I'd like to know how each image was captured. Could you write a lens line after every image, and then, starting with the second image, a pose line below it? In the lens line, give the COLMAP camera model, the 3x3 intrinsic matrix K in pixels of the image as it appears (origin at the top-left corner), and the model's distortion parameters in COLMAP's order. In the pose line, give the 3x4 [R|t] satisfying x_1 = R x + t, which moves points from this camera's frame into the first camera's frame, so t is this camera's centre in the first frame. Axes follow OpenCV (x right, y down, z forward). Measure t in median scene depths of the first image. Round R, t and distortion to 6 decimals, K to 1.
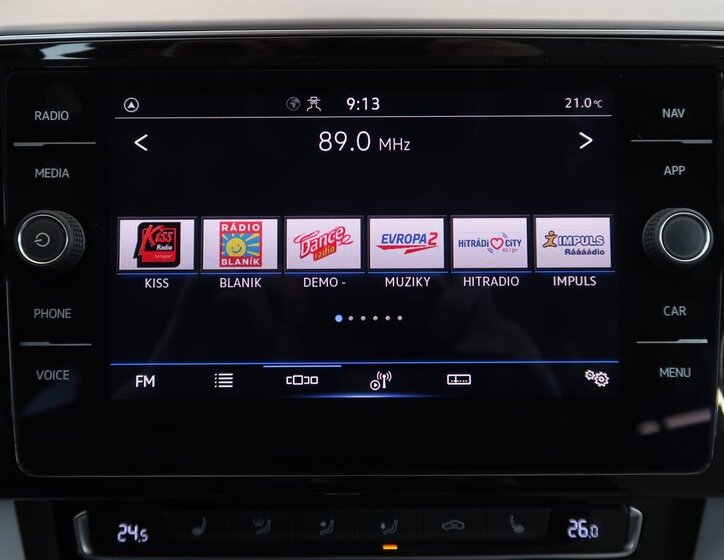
lens RADIAL K [[717.1, 0, 362.8], [0, 717.1, 281.1], [0, 0, 1]] dist [-0.000402, 0.000000]
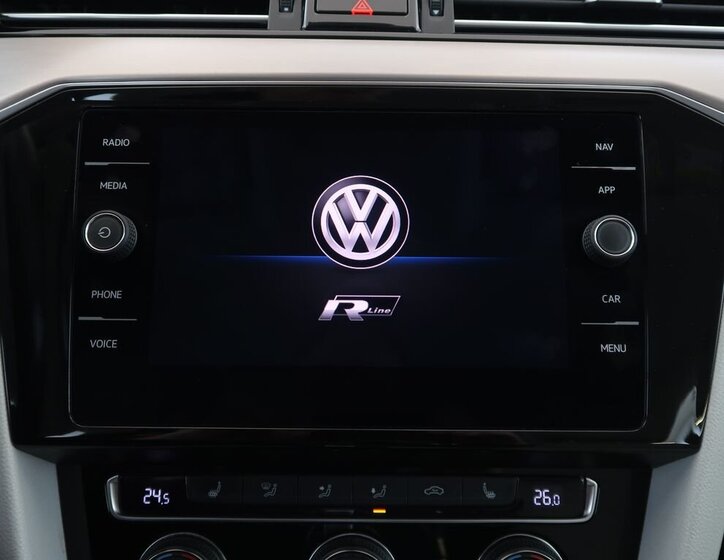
lens RADIAL K [[717.1, 0, 362.1], [0, 717.1, 278.8], [0, 0, 1]] dist [-0.000402, 0.000000]
pose [[0.999922, 0.012449, -0.000353, 0.006690], [-0.012337, 0.986191, -0.165152, 0.212971], [-0.001708, 0.165143, 0.986268, -0.217224]]
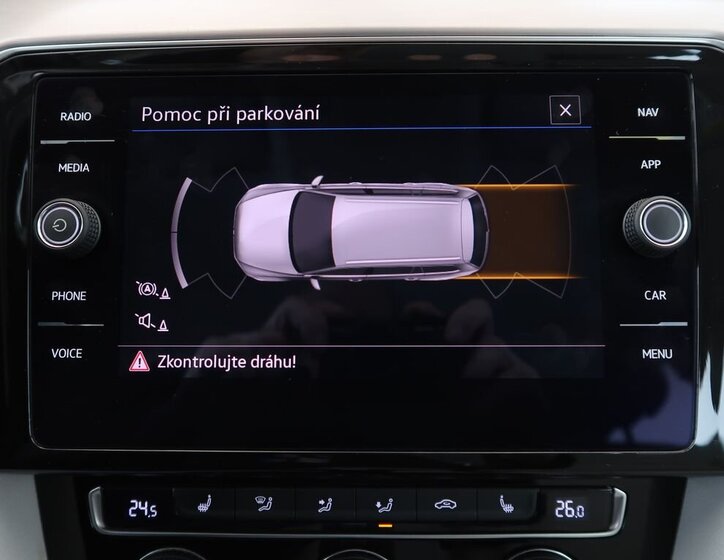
lens RADIAL K [[592.5, 0, 361.7], [0, 592.5, 278.2], [0, 0, 1]] dist [-0.016578, -0.007681]
pose [[0.999776, 0.002140, -0.021078, 0.023090], [-0.003481, 0.997957, -0.063790, 0.072071], [0.020899, 0.063850, 0.997741, 0.125392]]
